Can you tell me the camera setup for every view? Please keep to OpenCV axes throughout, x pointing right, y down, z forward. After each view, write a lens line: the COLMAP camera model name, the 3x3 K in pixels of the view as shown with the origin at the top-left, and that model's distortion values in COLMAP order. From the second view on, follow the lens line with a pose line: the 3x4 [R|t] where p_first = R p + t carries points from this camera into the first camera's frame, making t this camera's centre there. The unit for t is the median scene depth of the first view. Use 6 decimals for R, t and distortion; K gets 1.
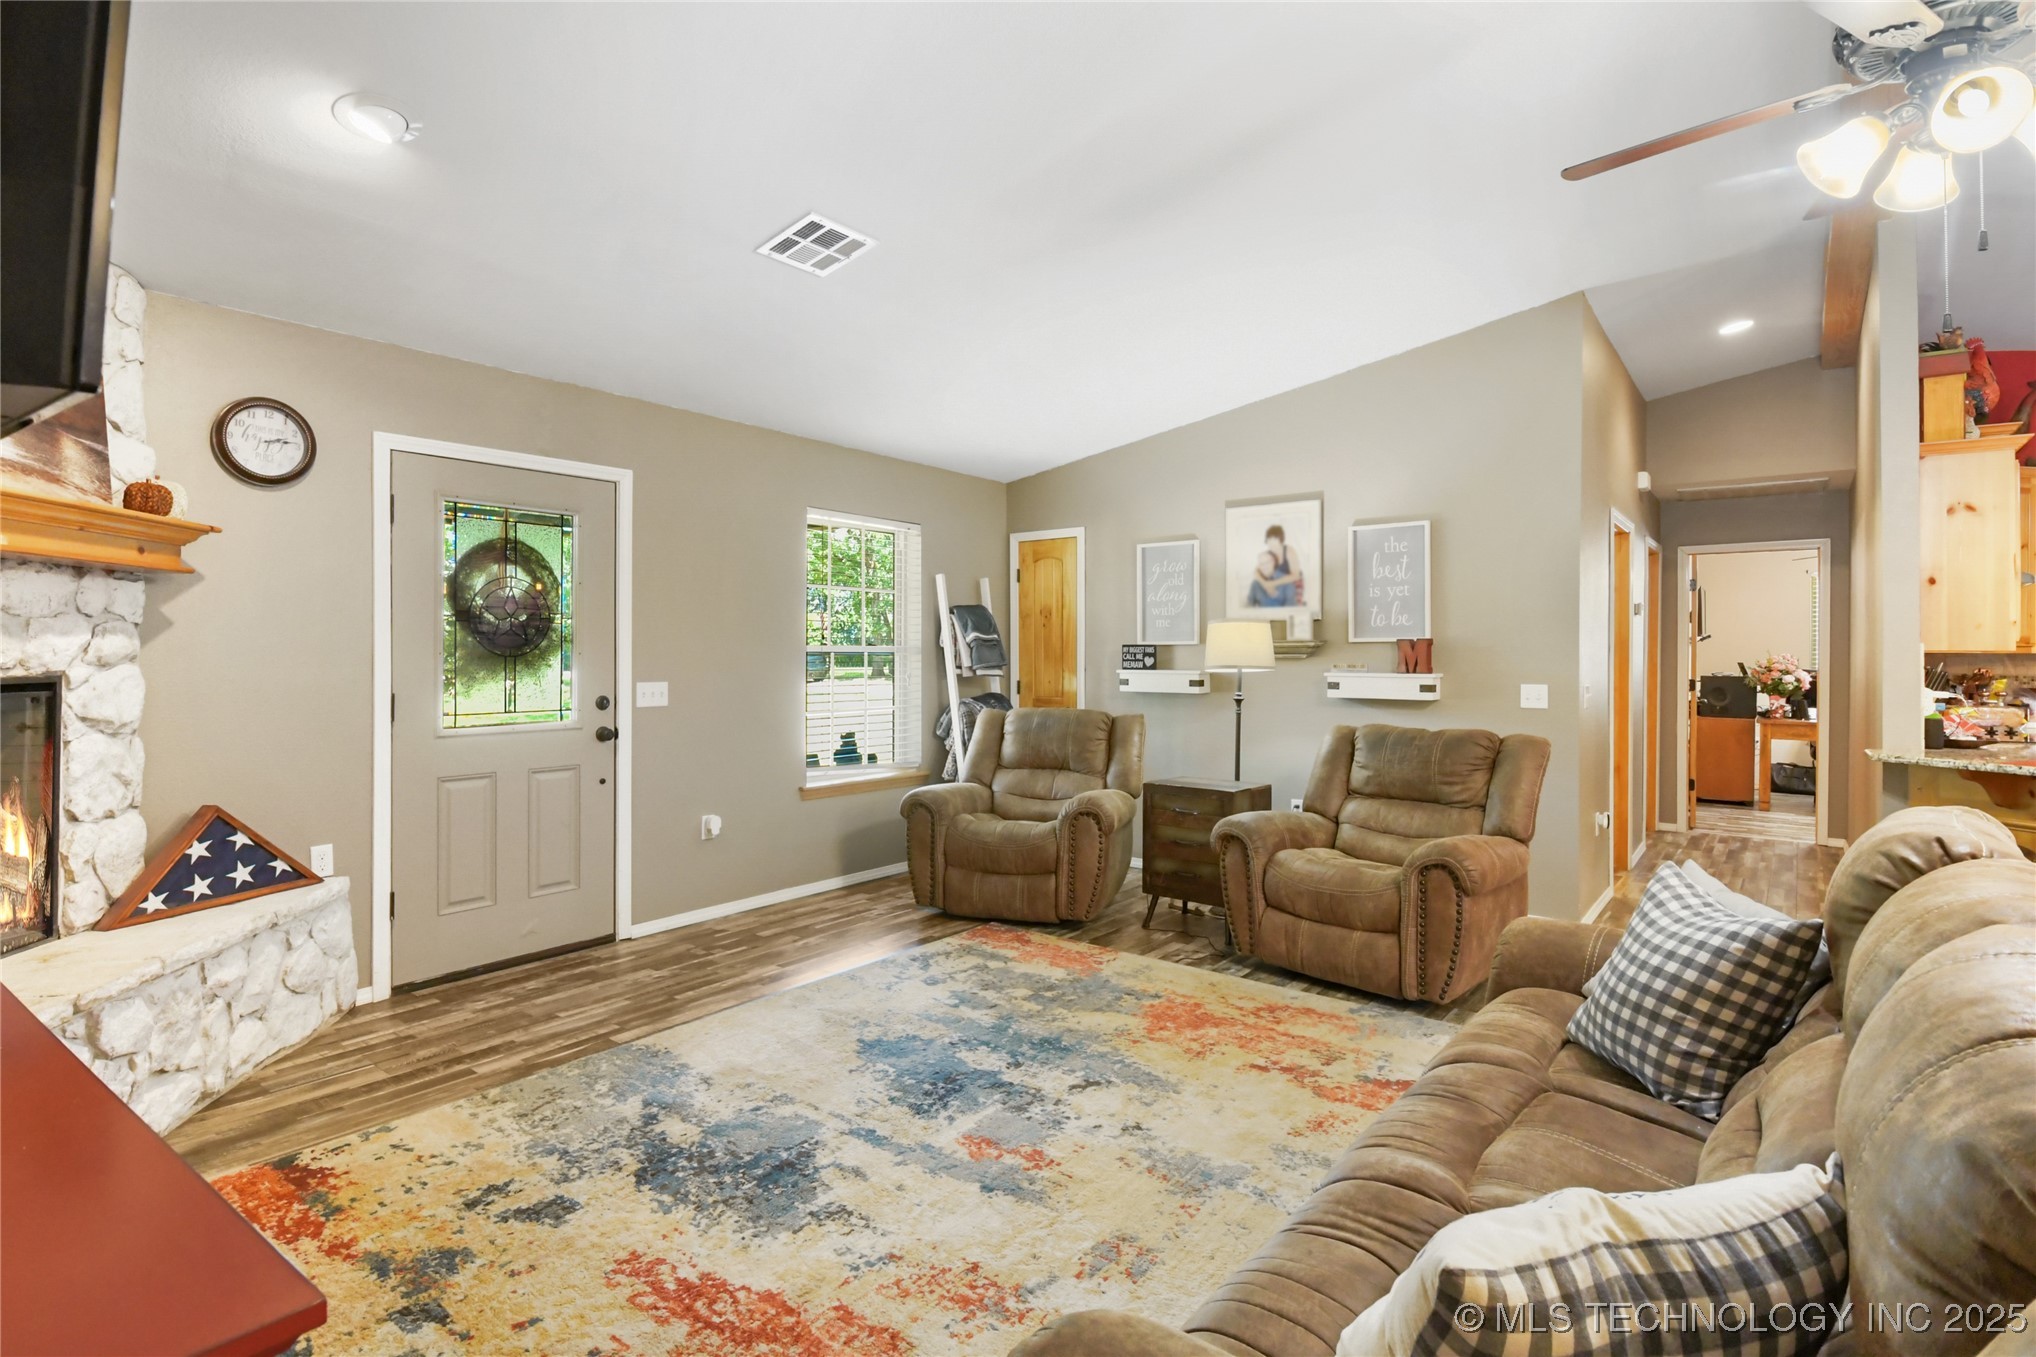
lens RADIAL K [[1022.6, 0, 1032.4], [0, 1022.6, 660.2], [0, 0, 1]] dist [0.013093, -0.018099]
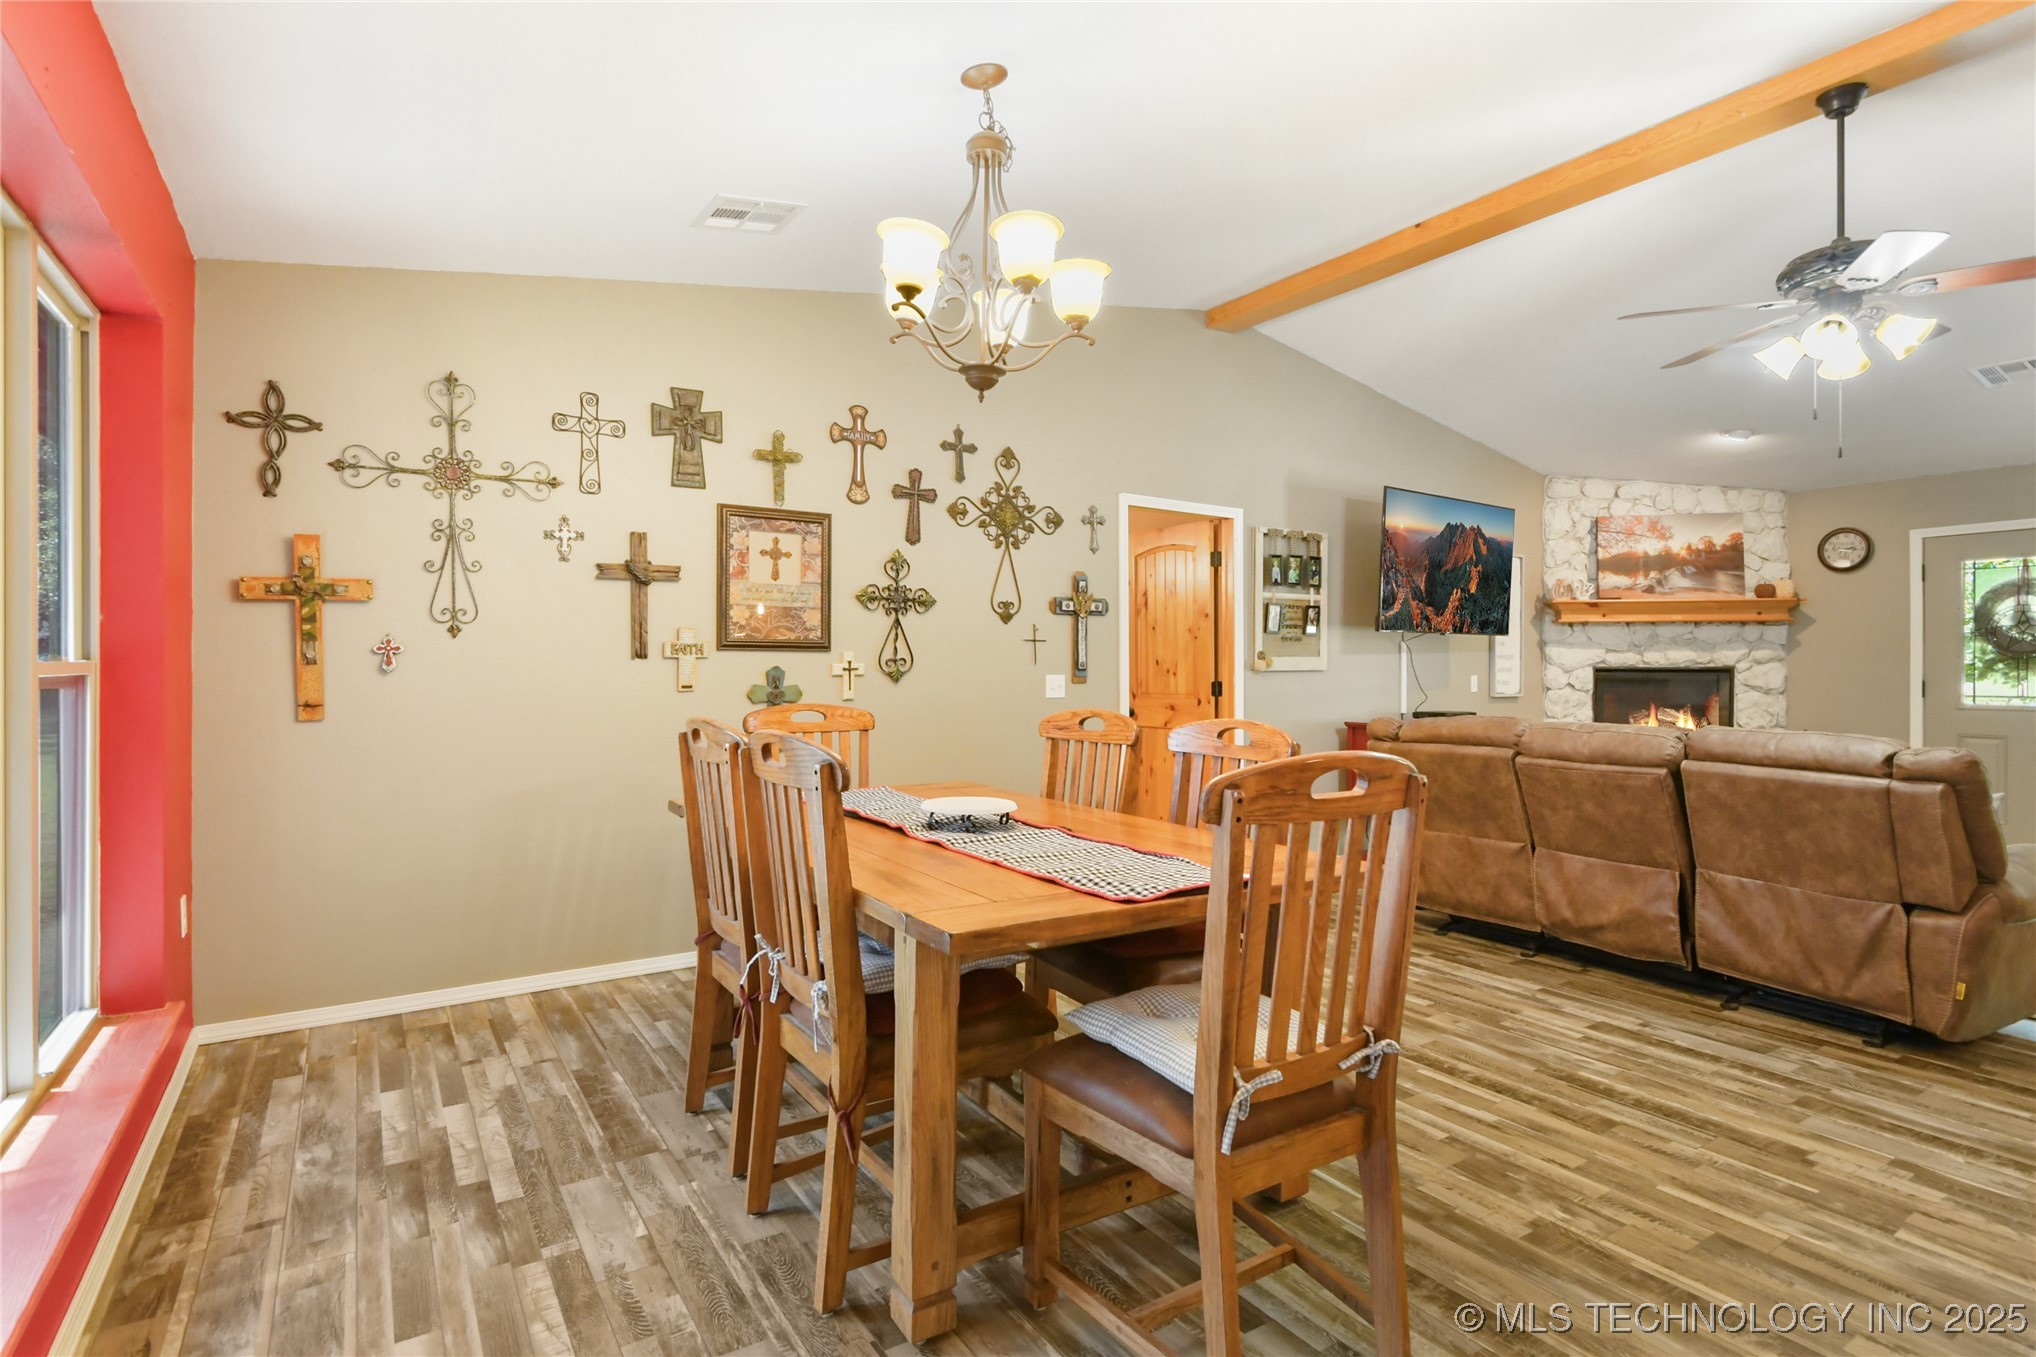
lens RADIAL K [[1022.6, 0, 1006.4], [0, 1022.6, 673.4], [0, 0, 1]] dist [0.013093, -0.018099]
pose [[-0.357905, 0.000056, -0.933758, 1.690973], [-0.006885, 0.999973, 0.002699, 0.030748], [0.933733, 0.007395, -0.357895, 0.208226]]
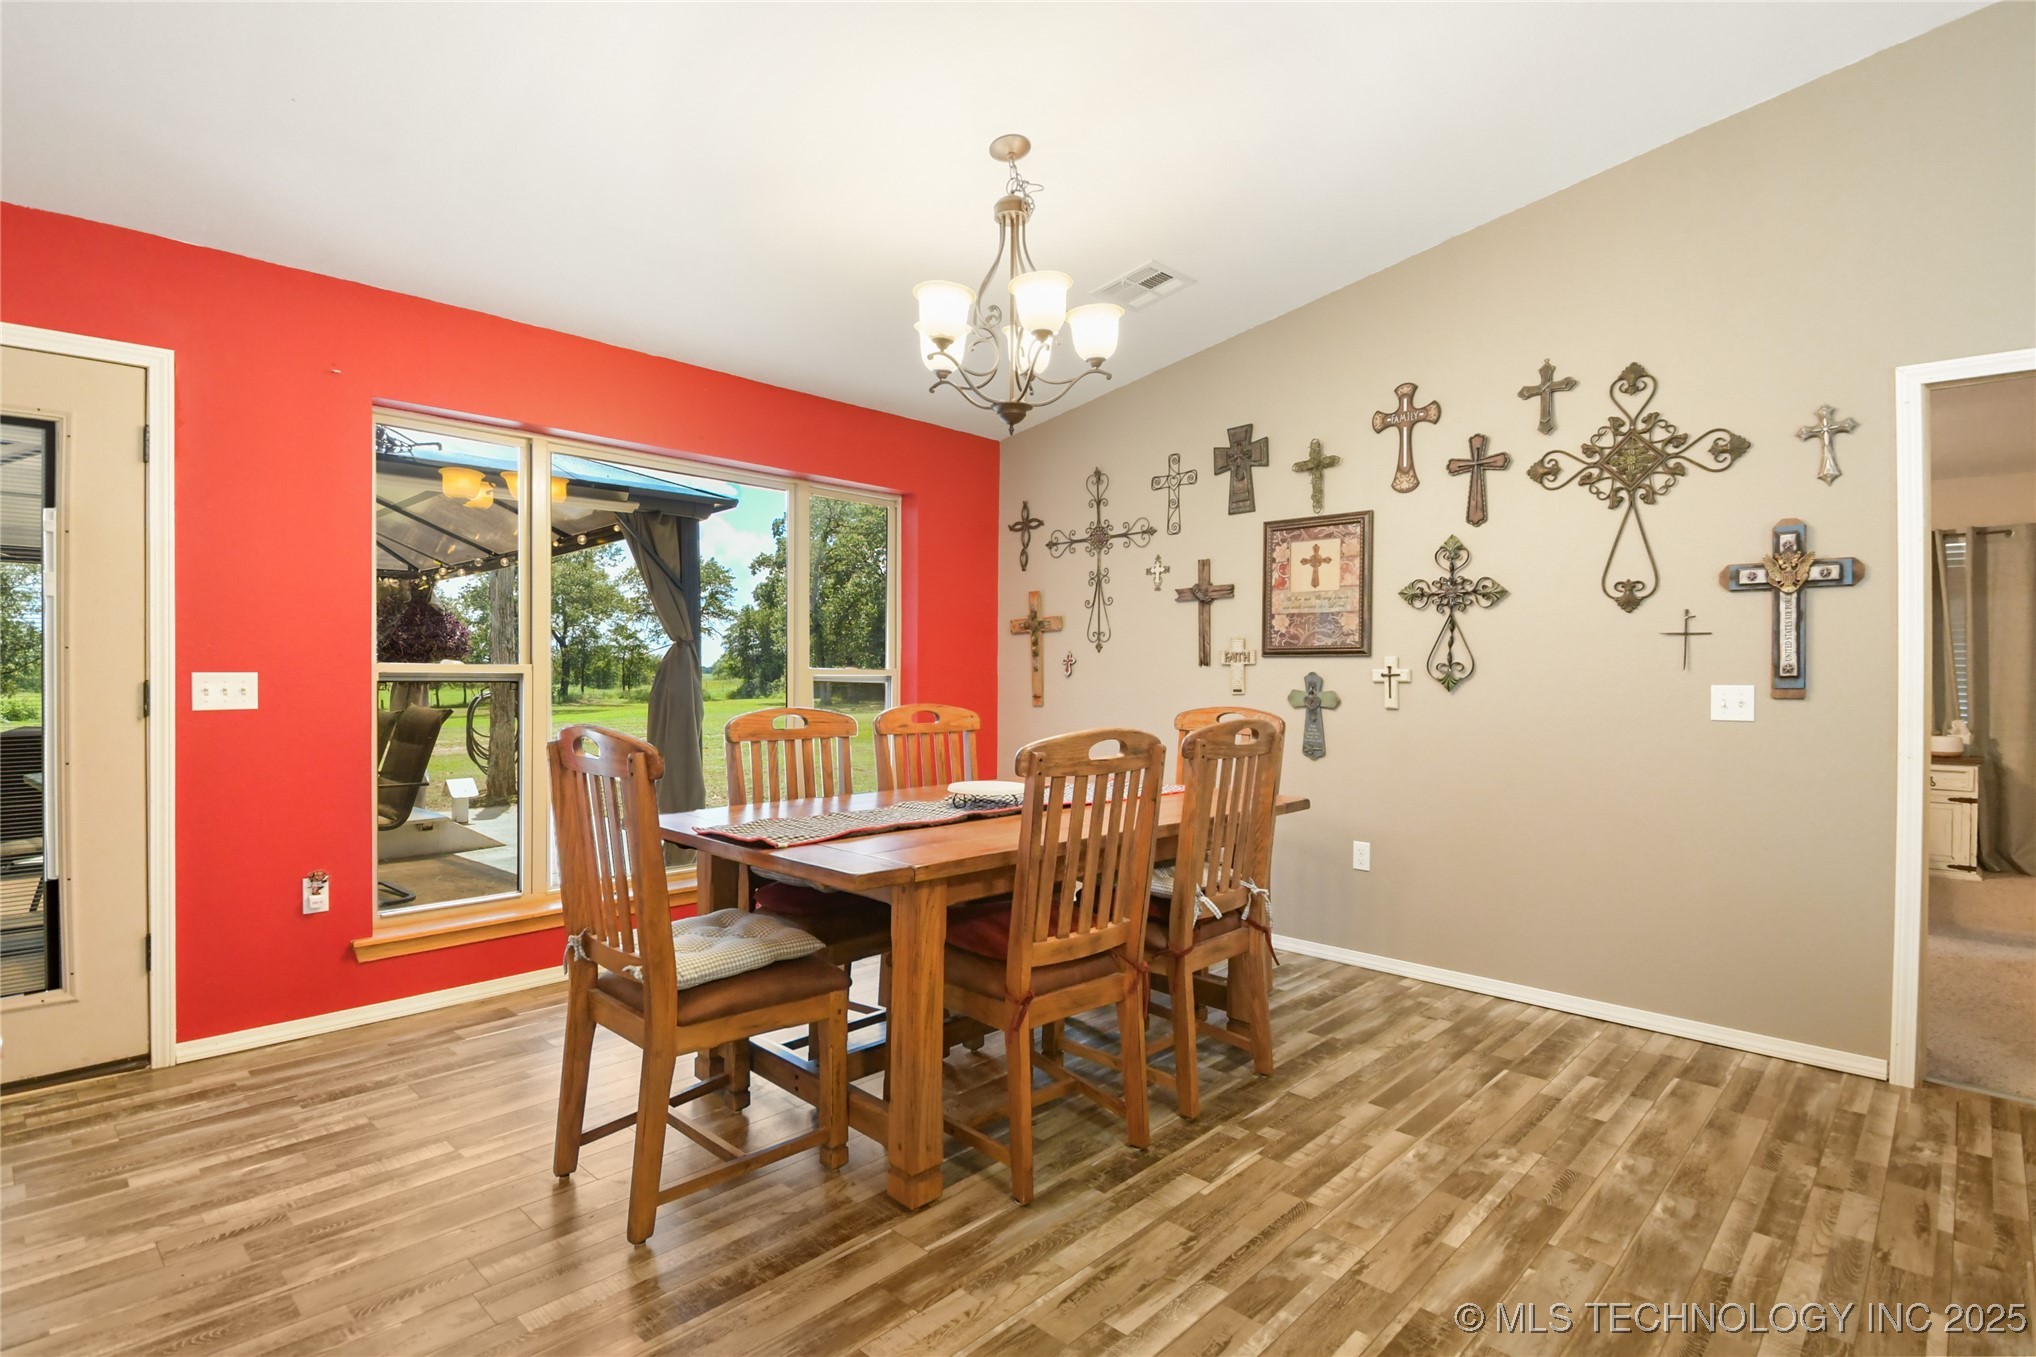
lens RADIAL K [[1022.6, 0, 997.9], [0, 1022.6, 672.8], [0, 0, 1]] dist [0.013093, -0.018099]
pose [[-0.987244, -0.009398, 0.158938, 0.807990], [-0.009425, 0.999955, 0.000585, 0.030748], [-0.158936, -0.000920, -0.987288, 0.805864]]
